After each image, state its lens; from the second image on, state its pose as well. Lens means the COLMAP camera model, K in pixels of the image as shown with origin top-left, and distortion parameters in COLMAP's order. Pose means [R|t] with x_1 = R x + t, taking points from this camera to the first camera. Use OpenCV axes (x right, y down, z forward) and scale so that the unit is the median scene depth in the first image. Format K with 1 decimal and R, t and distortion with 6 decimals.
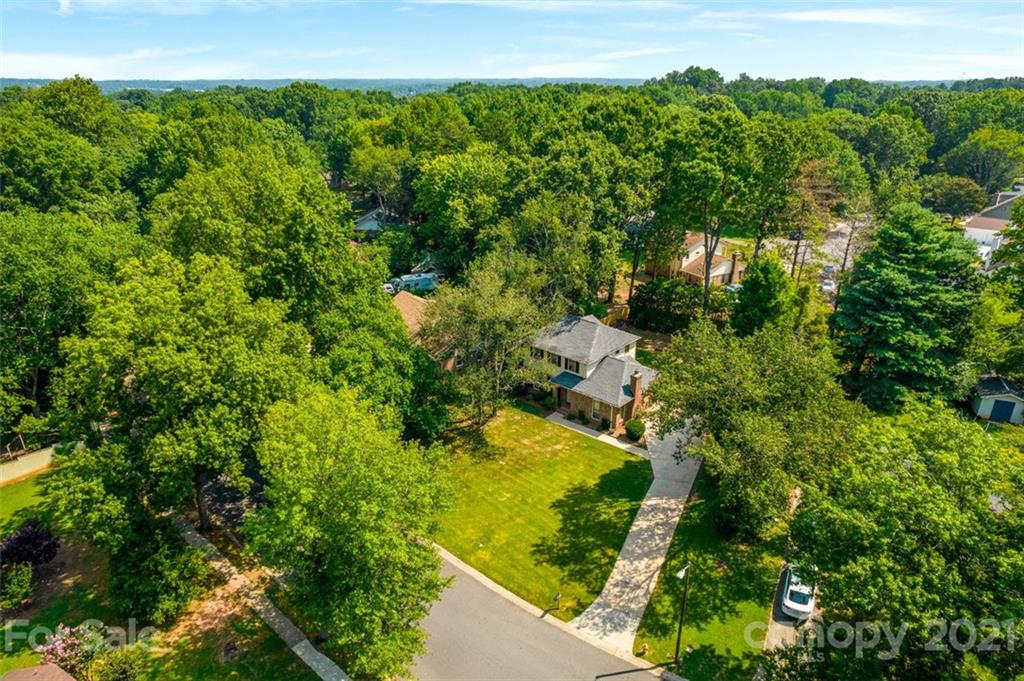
lens RADIAL K [[659.3, 0, 511.5], [0, 659.3, 338.9], [0, 0, 1]] dist [-0.040423, 0.007877]
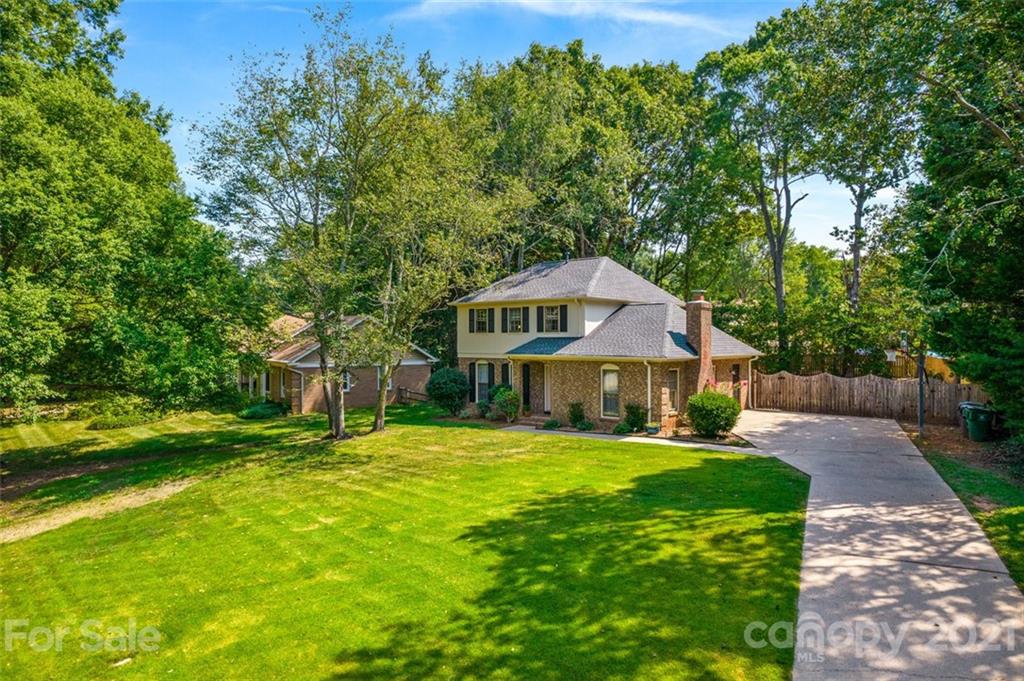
lens RADIAL K [[659.3, 0, 511.3], [0, 659.3, 336.0], [0, 0, 1]] dist [-0.040423, 0.007877]
pose [[0.999952, -0.009665, -0.001772, 0.067966], [0.008366, 0.931998, -0.362366, 0.233078], [0.005154, 0.362334, 0.932034, 0.610246]]
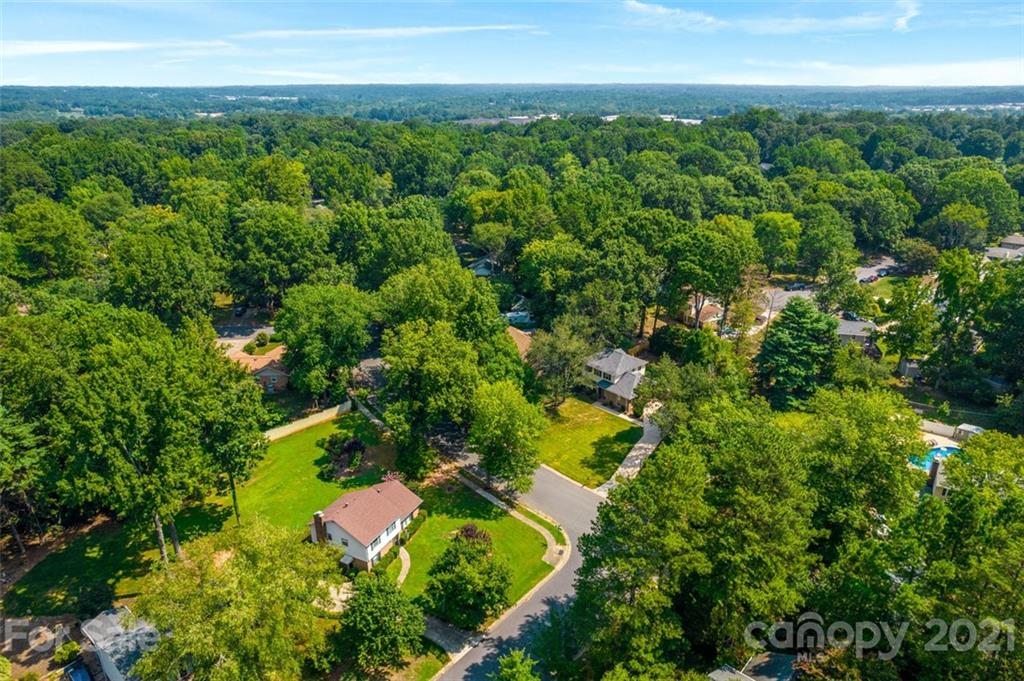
lens RADIAL K [[659.3, 0, 511.2], [0, 659.3, 342.2], [0, 0, 1]] dist [-0.040423, 0.007877]
pose [[0.993913, 0.038978, -0.103038, 0.011732], [-0.039339, 0.999225, -0.001475, -0.044386], [0.102900, 0.005519, 0.994676, -0.908690]]
